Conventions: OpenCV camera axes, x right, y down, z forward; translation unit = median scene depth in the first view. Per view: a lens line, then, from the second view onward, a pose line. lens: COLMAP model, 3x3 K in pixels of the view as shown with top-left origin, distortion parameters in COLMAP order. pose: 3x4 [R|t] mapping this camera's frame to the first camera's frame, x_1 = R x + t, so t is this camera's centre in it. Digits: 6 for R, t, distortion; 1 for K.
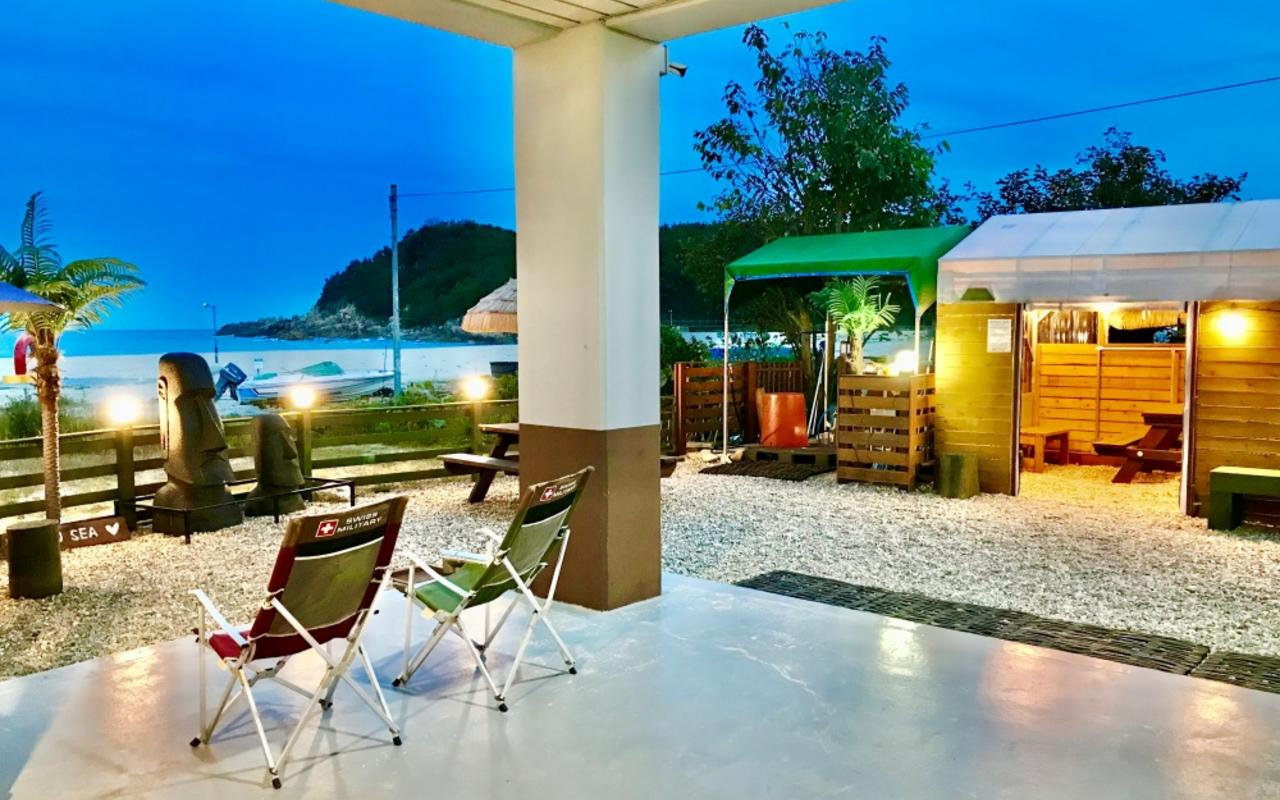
lens RADIAL K [[1029.9, 0, 640.0], [0, 1029.9, 400.0], [0, 0, 1]] dist [0.004045, -0.003533]
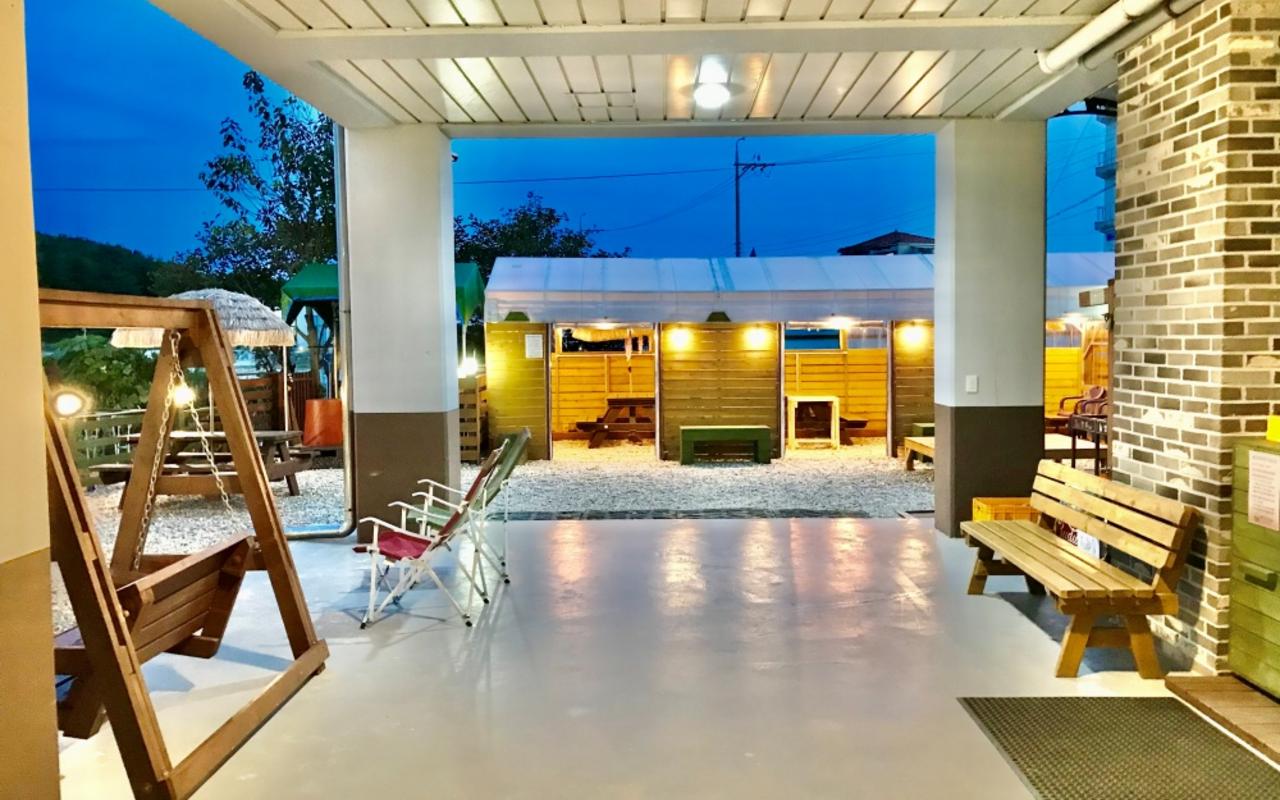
lens RADIAL K [[1029.9, 0, 640.0], [0, 1029.9, 400.0], [0, 0, 1]] dist [0.004045, -0.003533]
pose [[0.758617, -0.042188, 0.650169, -0.447182], [0.054042, 0.998537, 0.001736, 0.015294], [-0.649292, 0.033819, 0.759787, -0.145922]]
